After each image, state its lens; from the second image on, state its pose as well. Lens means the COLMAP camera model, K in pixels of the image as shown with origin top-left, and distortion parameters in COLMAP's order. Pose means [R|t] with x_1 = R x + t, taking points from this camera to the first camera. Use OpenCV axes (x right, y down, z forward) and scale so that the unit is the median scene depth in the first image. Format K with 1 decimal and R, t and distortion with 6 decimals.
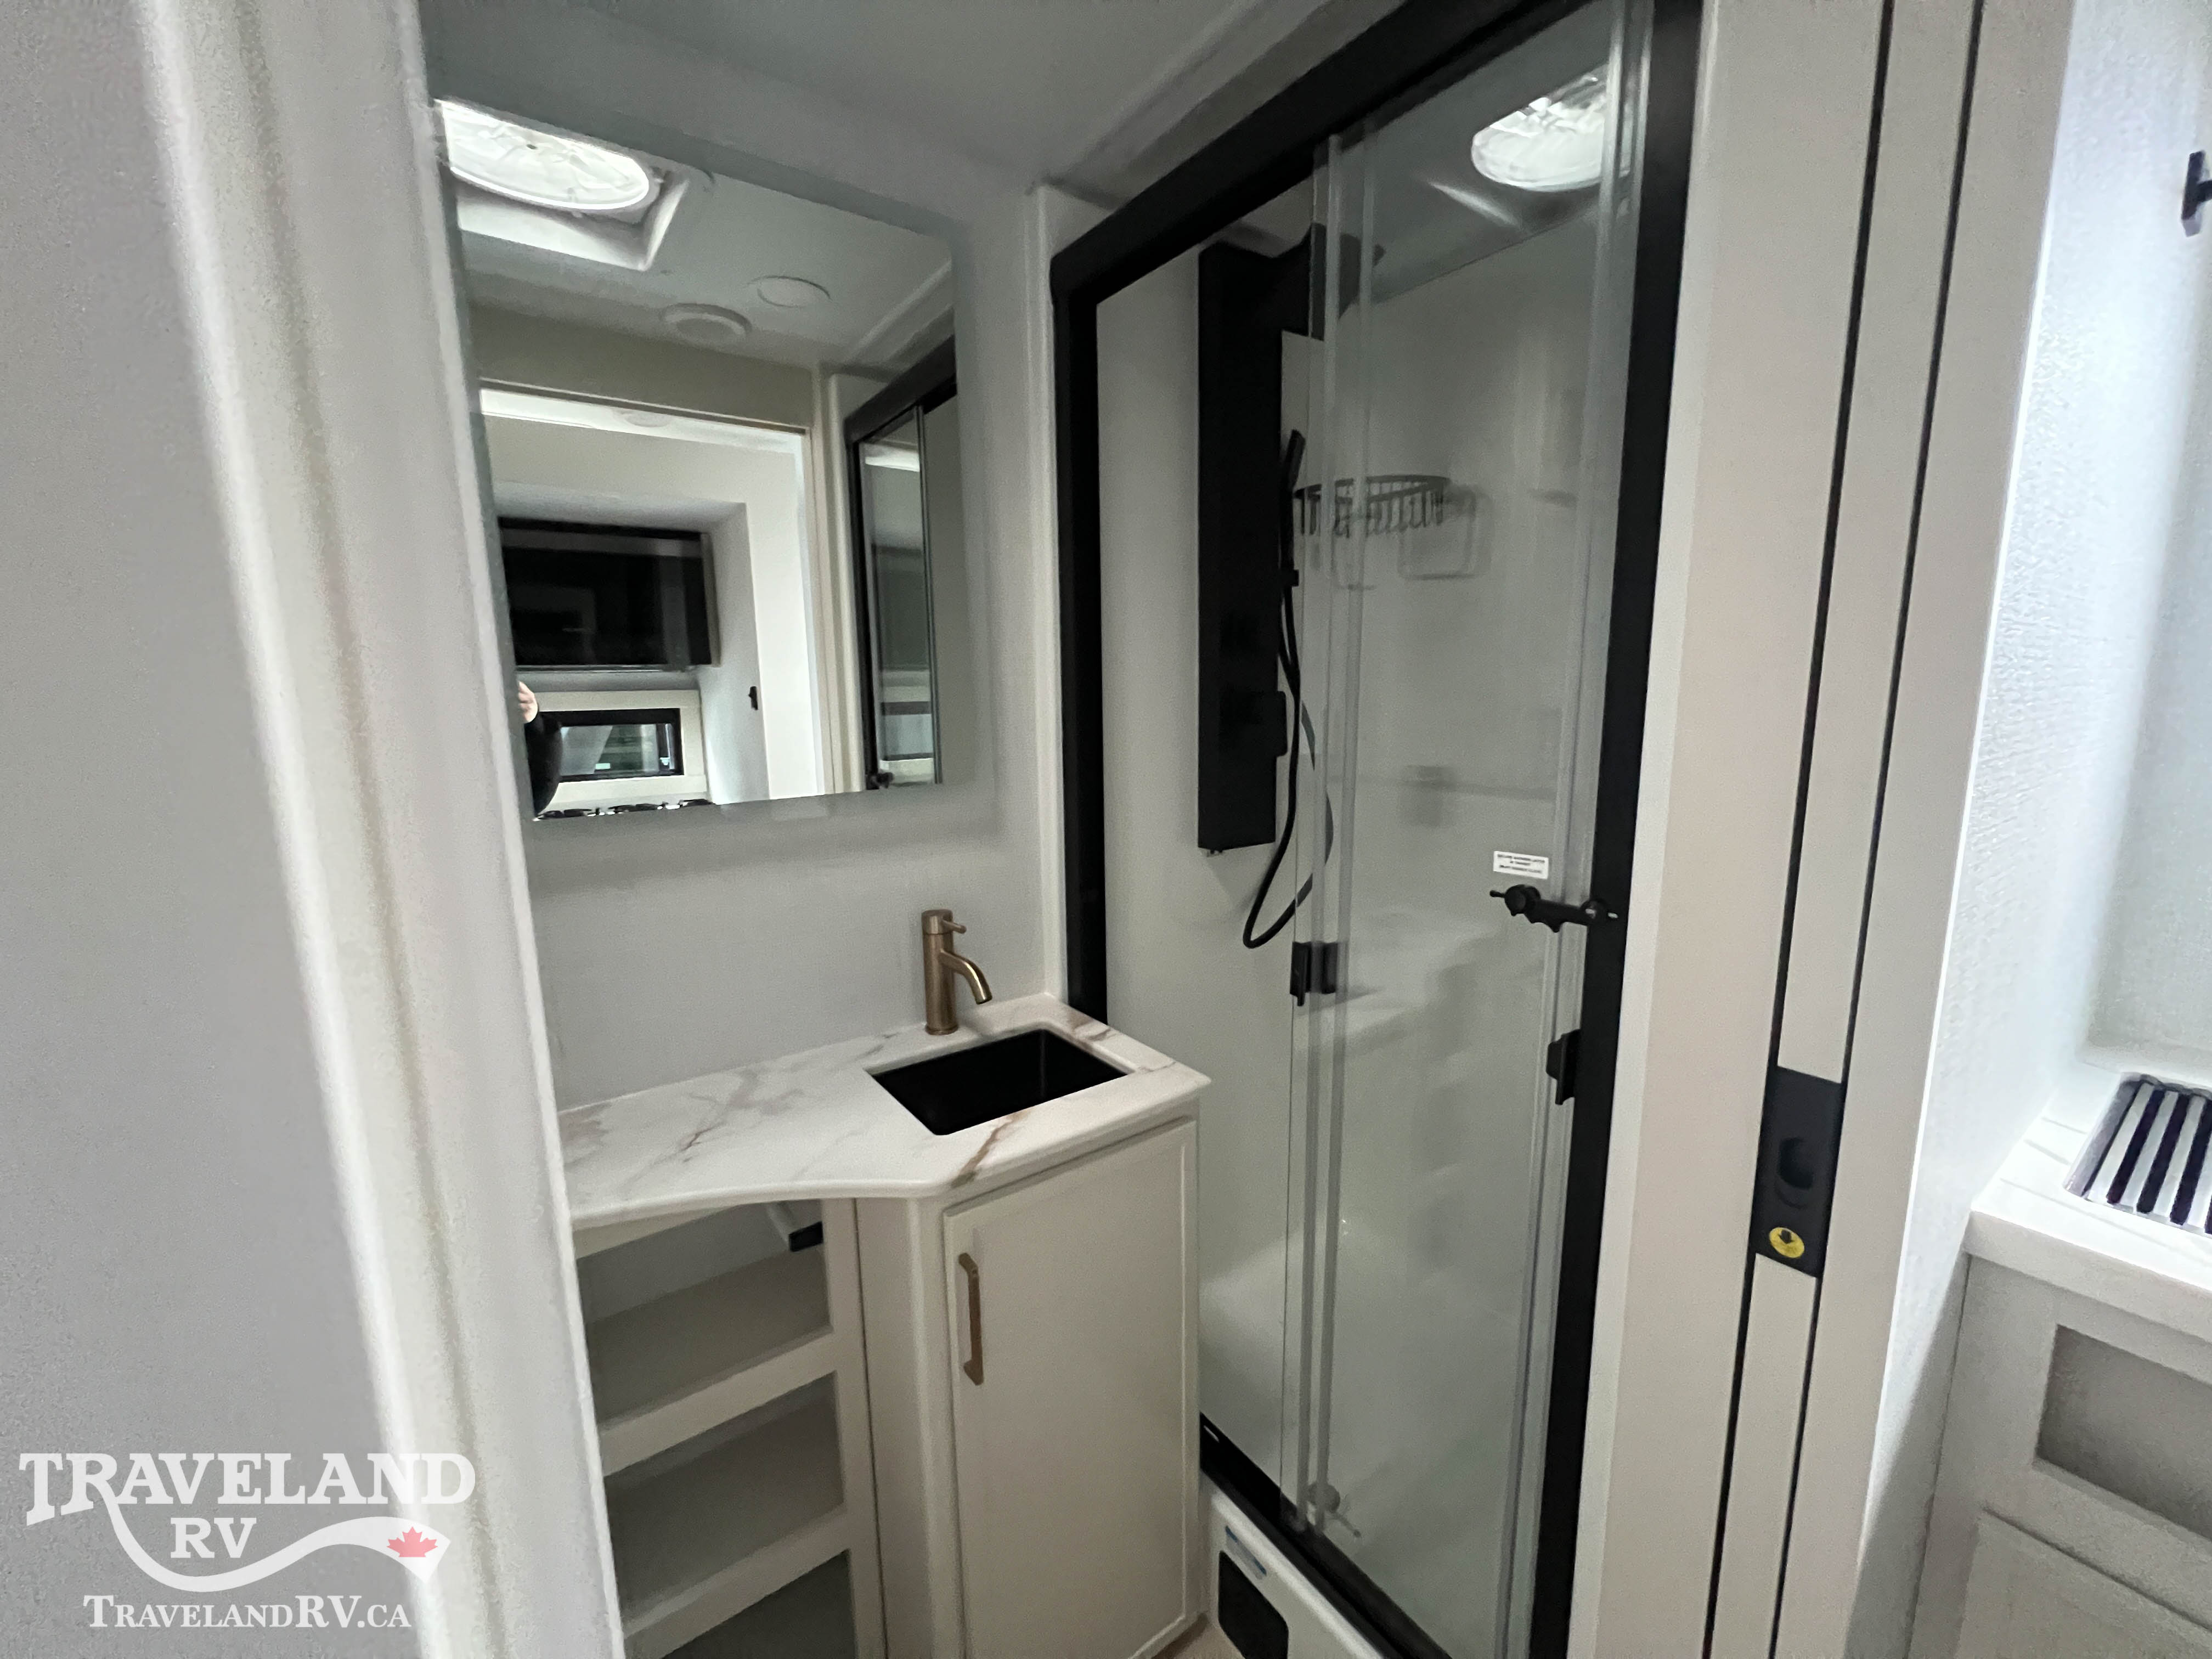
lens RADIAL K [[881.9, 0, 1106.3], [0, 881.9, 830.8], [0, 0, 1]] dist [-0.002356, 0.000326]
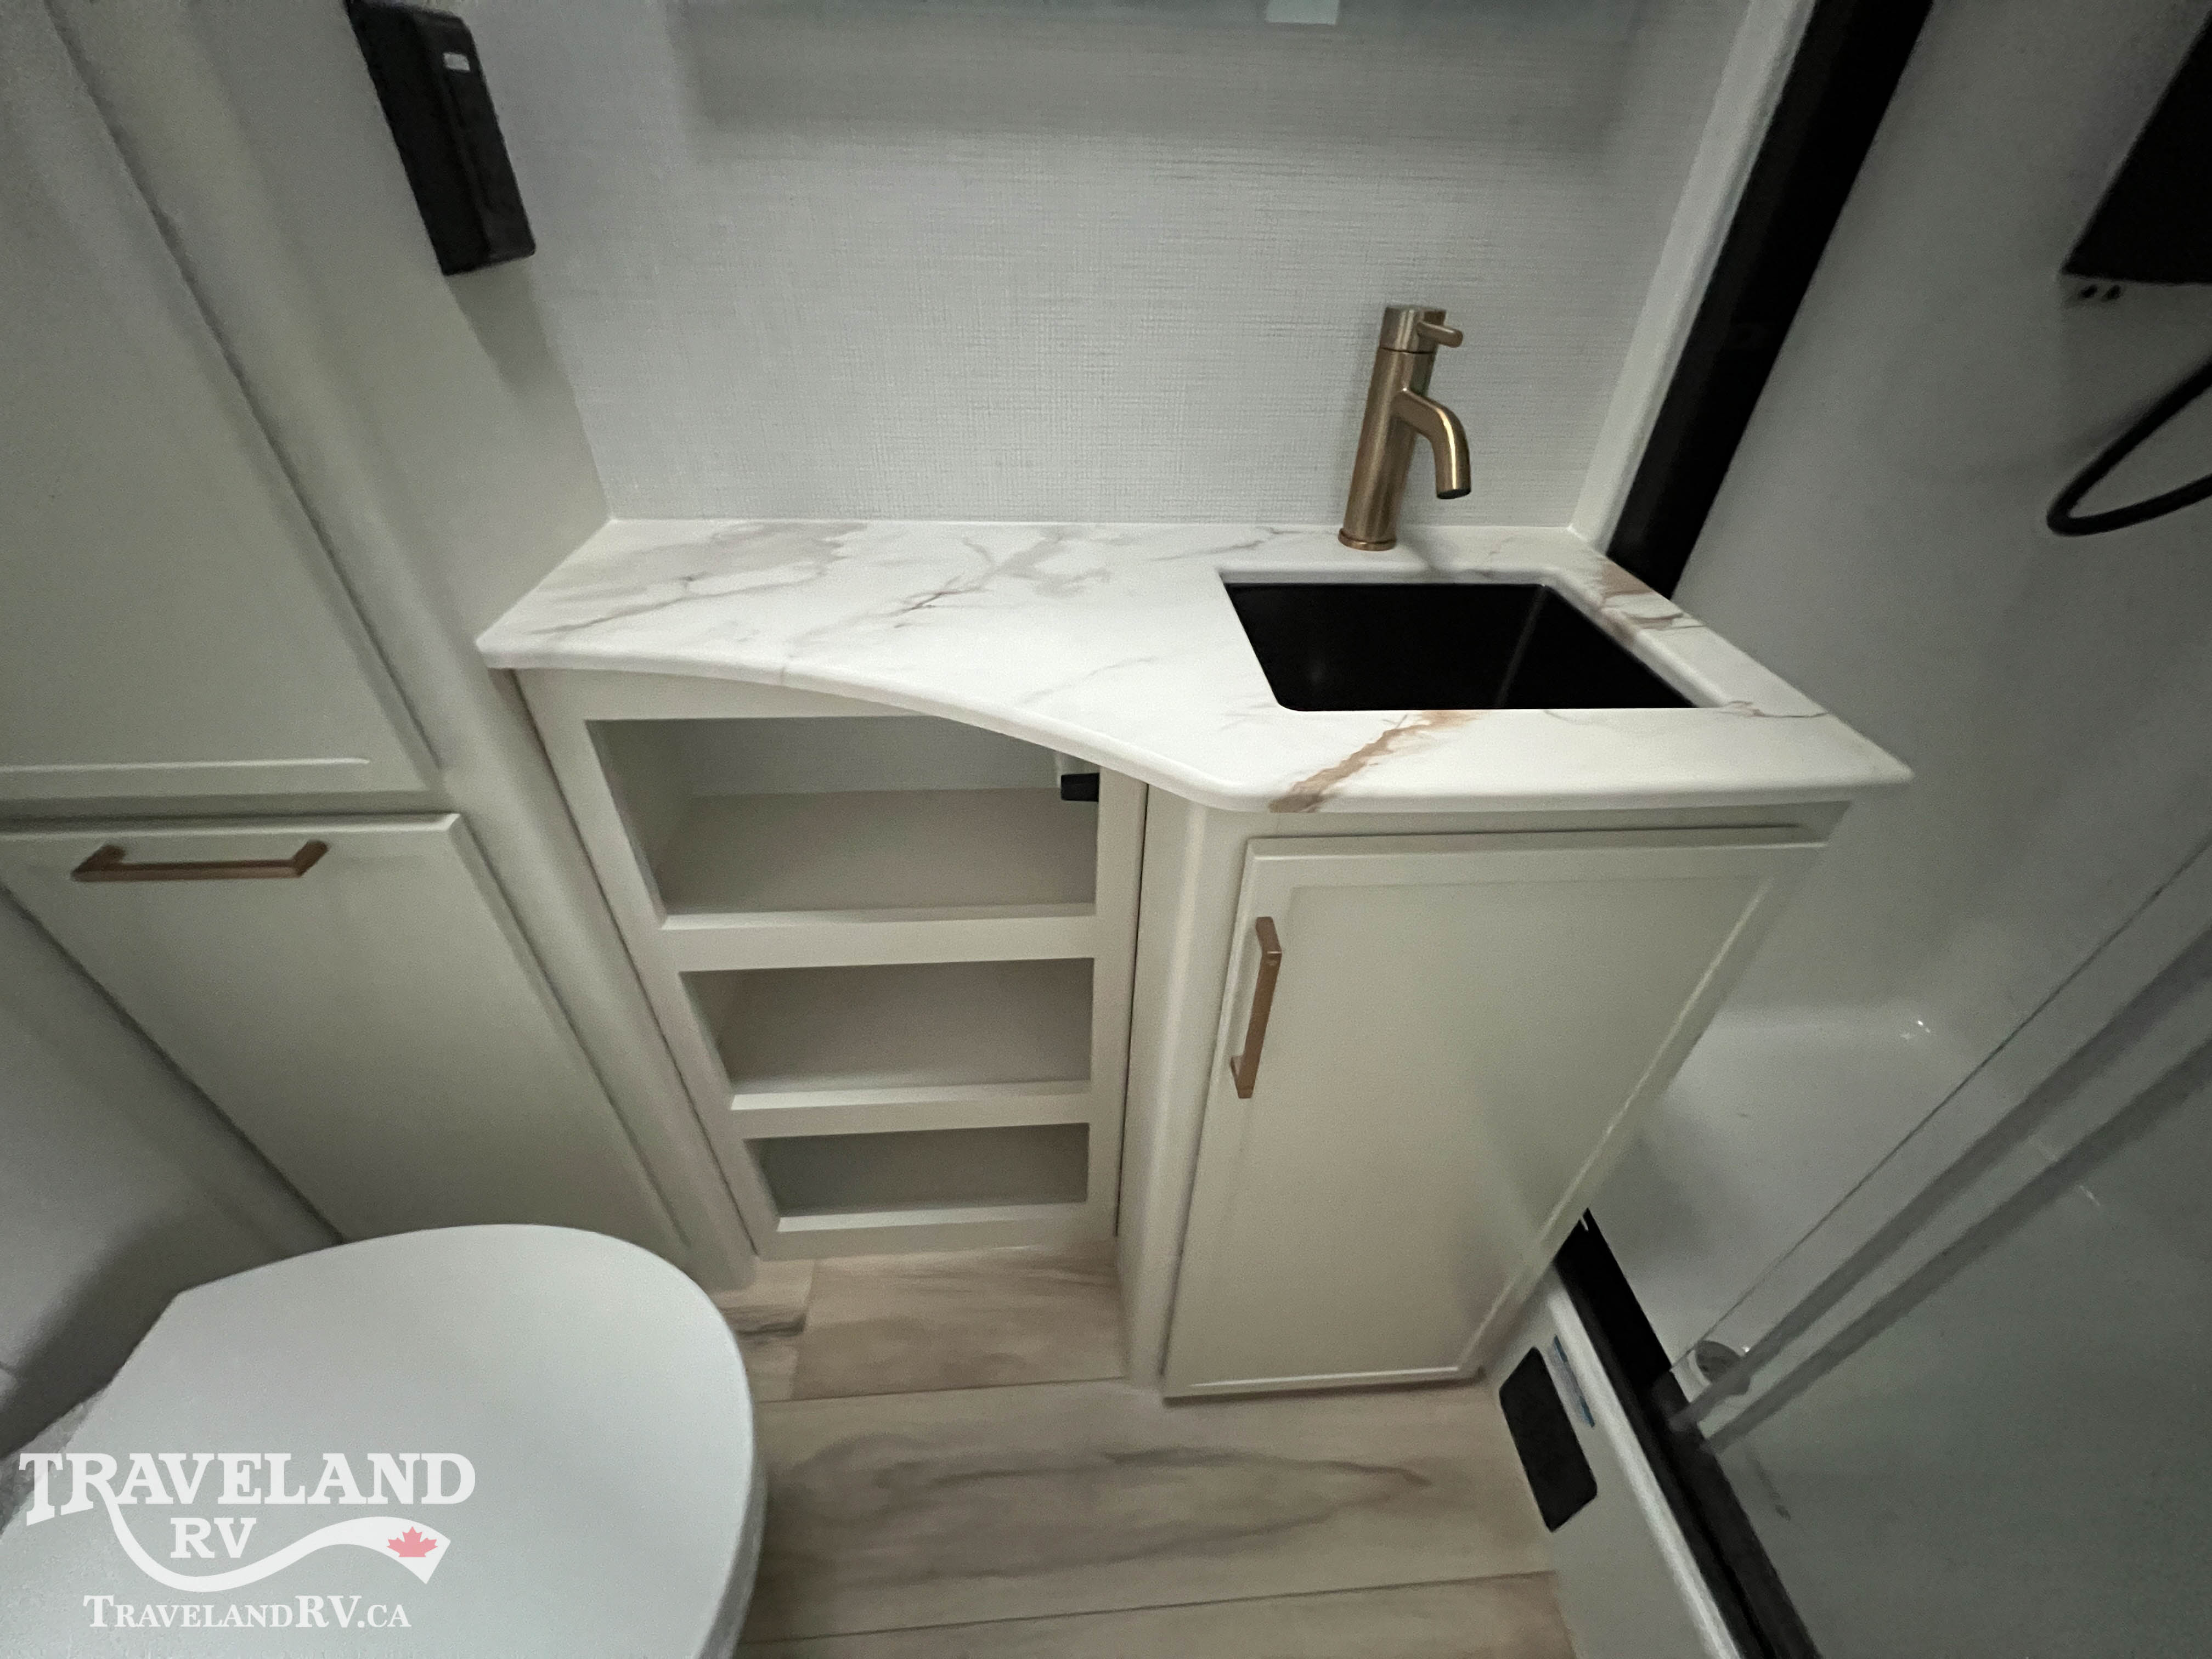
lens RADIAL K [[877.4, 0, 1101.6], [0, 877.4, 824.3], [0, 0, 1]] dist [0.003955, -0.000040]
pose [[0.846998, 0.352500, -0.397917, -0.038244], [-0.123512, 0.858541, 0.497646, 0.126377], [0.517048, -0.372358, 0.770721, 0.414100]]
